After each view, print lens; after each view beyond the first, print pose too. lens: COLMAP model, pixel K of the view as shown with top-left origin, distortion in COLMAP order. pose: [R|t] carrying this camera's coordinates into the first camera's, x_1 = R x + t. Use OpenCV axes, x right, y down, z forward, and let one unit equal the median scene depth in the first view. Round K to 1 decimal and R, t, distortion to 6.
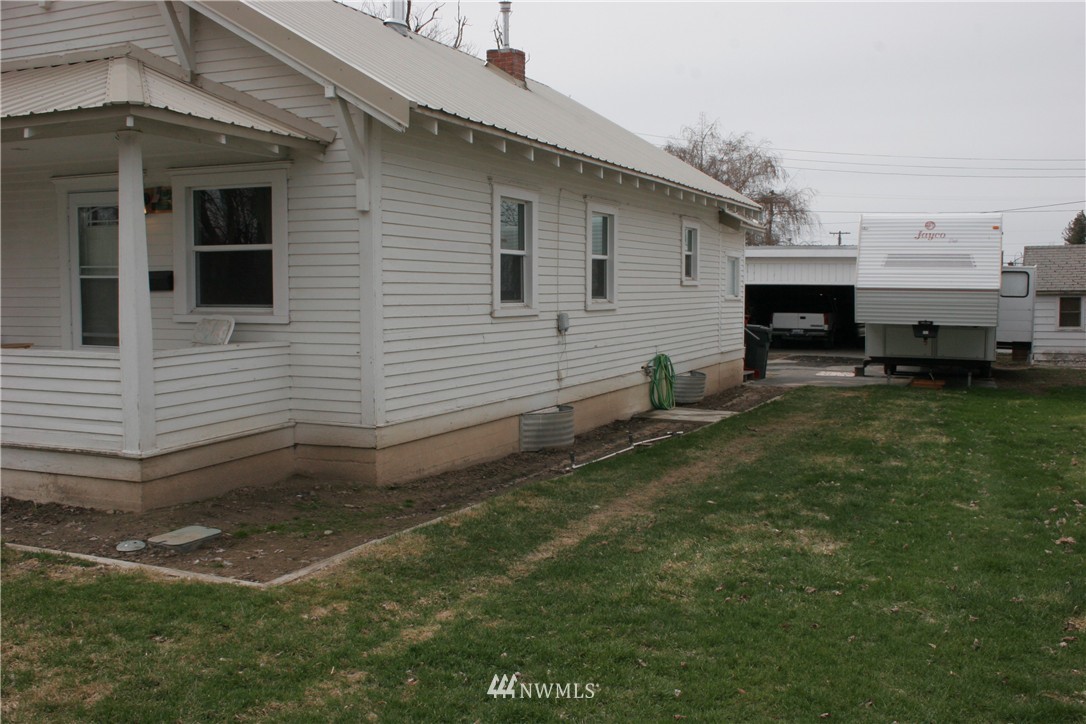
lens RADIAL K [[1155.5, 0, 604.7], [0, 1155.5, 365.5], [0, 0, 1]] dist [-0.133721, 0.150133]
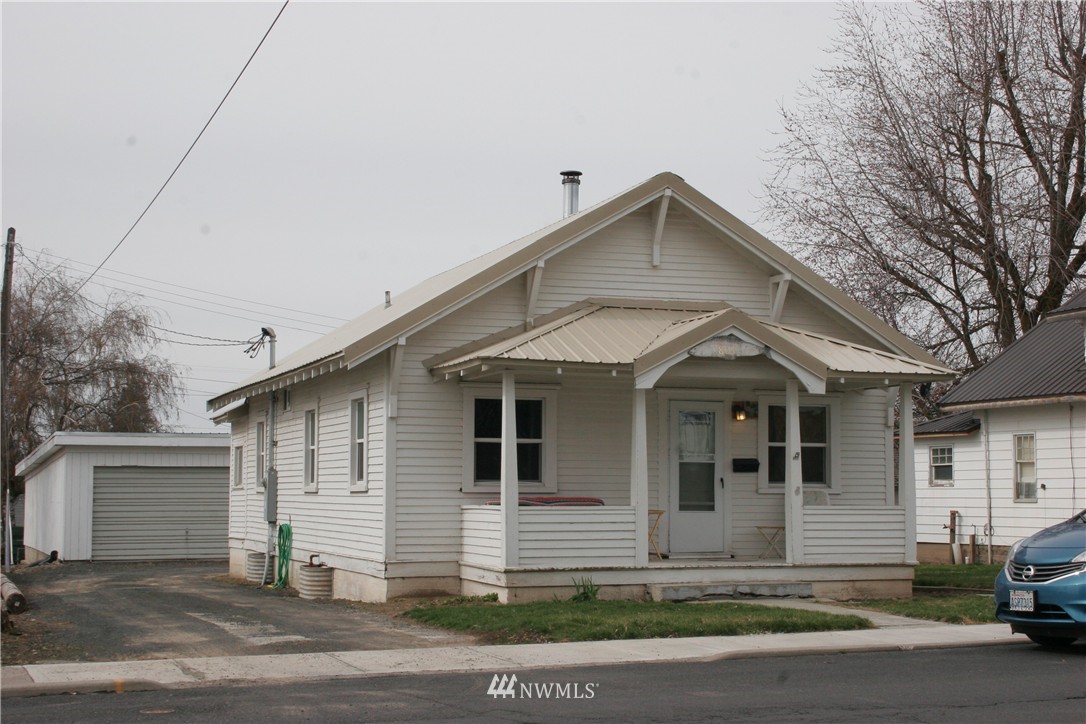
lens RADIAL K [[1641.9, 0, 543.0], [0, 1641.9, 362.0], [0, 0, 1]] dist [-0.001734, 0.126677]
pose [[0.737999, 0.056749, 0.672411, -2.728285], [0.046744, 0.989765, -0.134836, 0.091356], [-0.673181, 0.130940, 0.727793, -0.538918]]
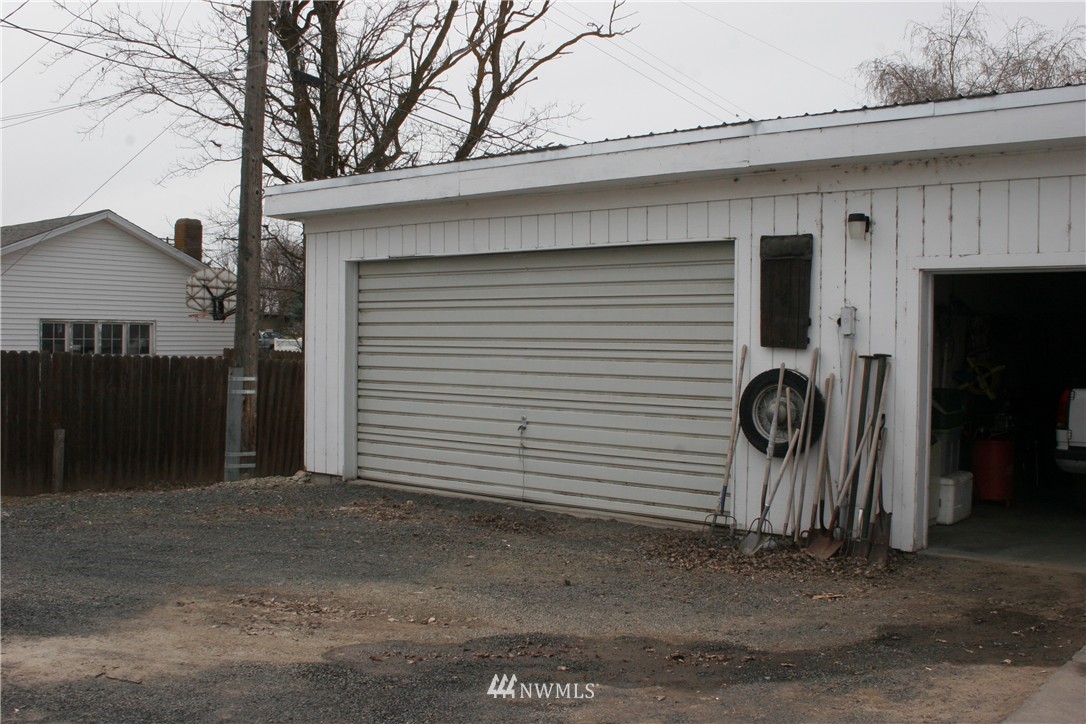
lens RADIAL K [[1155.5, 0, 604.7], [0, 1155.5, 365.5], [0, 0, 1]] dist [-0.133721, 0.150133]
pose [[0.948230, 0.019738, -0.316971, 0.658564], [-0.035022, 0.998478, -0.042594, -0.161852], [0.315648, 0.051489, 0.947478, 2.988982]]
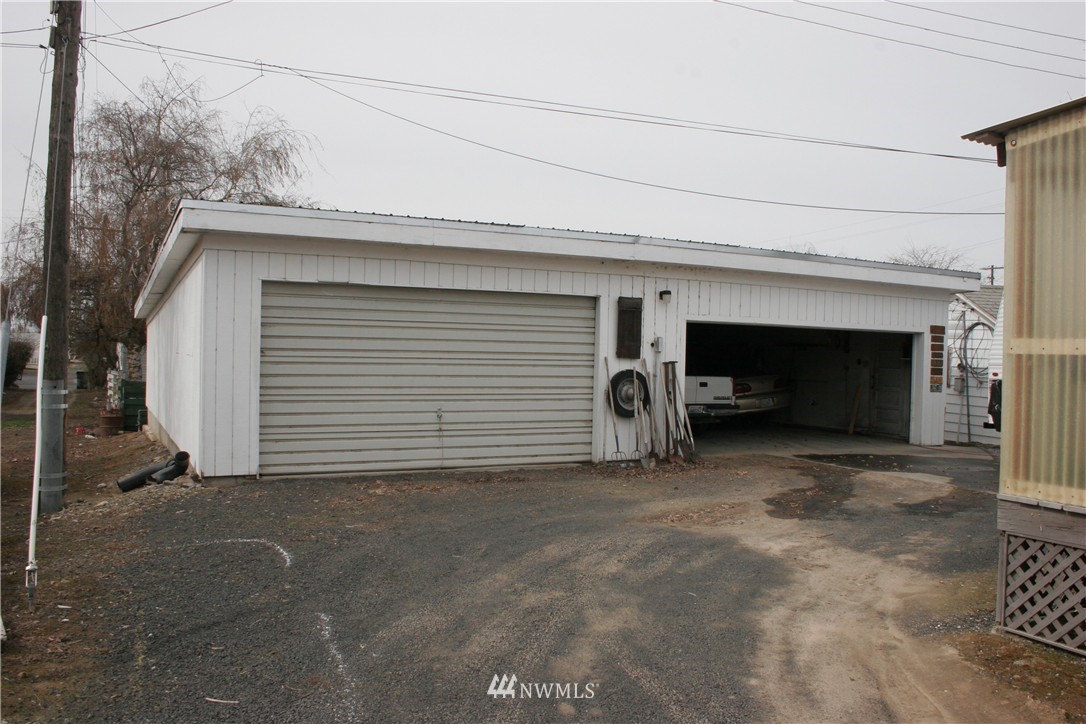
lens RADIAL K [[888.9, 0, 543.0], [0, 888.9, 362.0], [0, 0, 1]] dist [-0.139815, 0.100526]
pose [[0.667114, 0.008138, 0.744911, -0.909483], [0.032888, 0.998644, -0.040363, -0.167194], [-0.744229, 0.051426, 0.665942, 3.167992]]
